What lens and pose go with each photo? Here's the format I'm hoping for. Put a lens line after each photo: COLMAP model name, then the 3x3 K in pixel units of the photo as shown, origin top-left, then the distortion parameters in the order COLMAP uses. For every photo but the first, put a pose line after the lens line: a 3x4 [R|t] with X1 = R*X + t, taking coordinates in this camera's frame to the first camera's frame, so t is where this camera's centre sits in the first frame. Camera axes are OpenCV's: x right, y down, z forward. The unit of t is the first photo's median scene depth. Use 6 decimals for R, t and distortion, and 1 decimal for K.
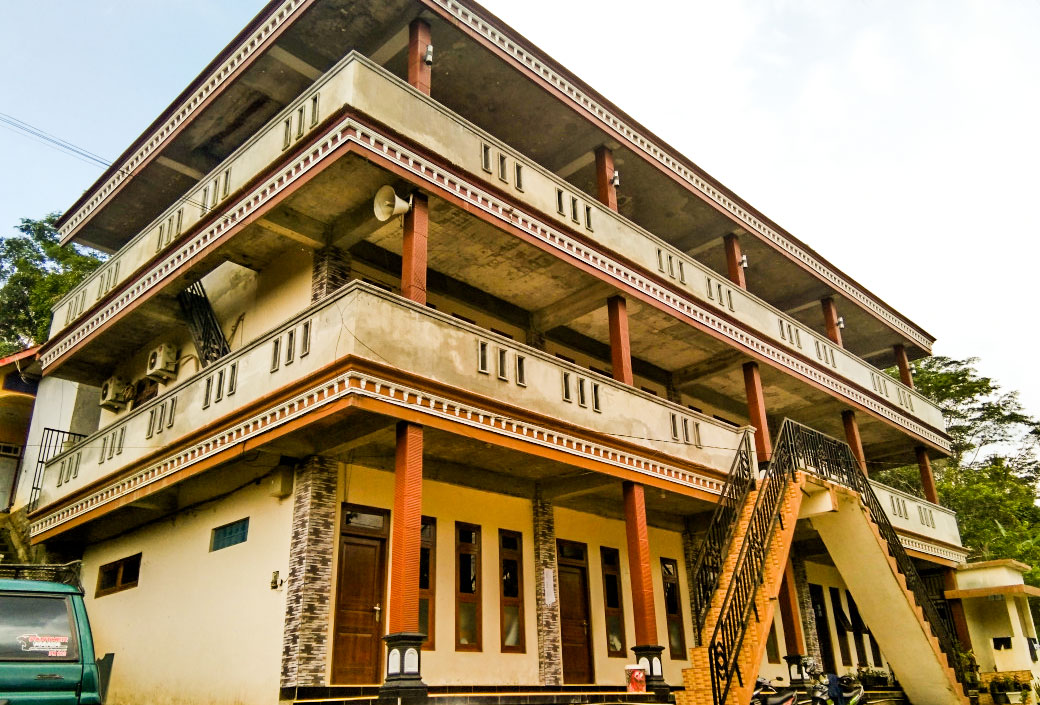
lens RADIAL K [[850.1, 0, 518.5], [0, 850.1, 371.1], [0, 0, 1]] dist [0.072272, -0.088927]
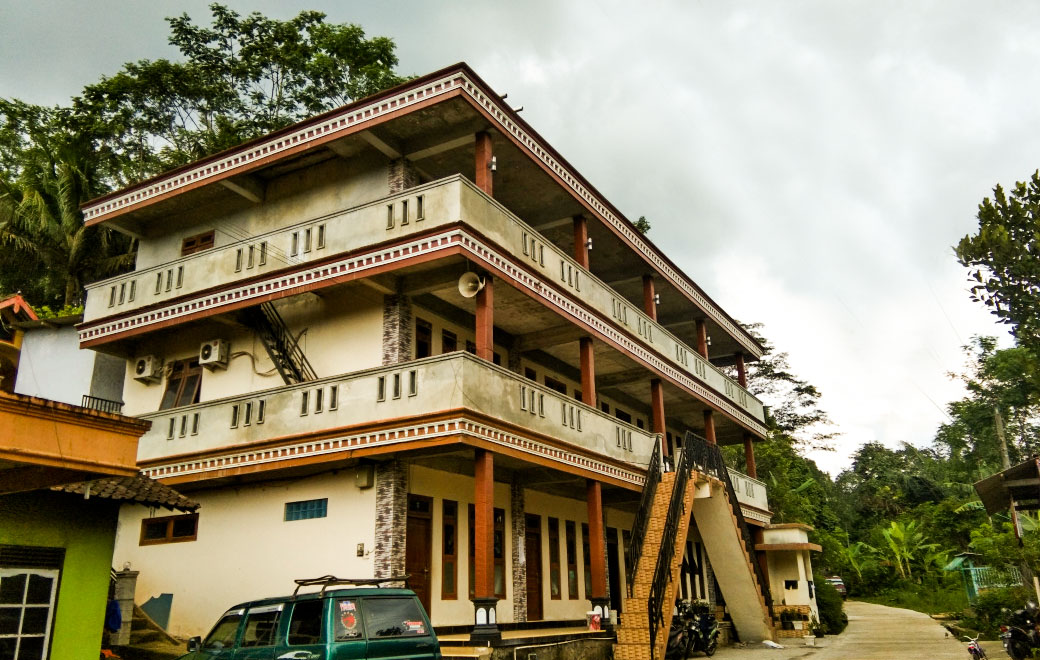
lens RADIAL K [[863.0, 0, 520.0], [0, 863.0, 330.0], [0, 0, 1]] dist [0.061512, -0.000671]
pose [[0.966330, 0.087722, 0.241893, -0.331146], [-0.102988, 0.993365, 0.051180, -0.165138], [-0.235798, -0.074369, 0.968952, -0.306745]]
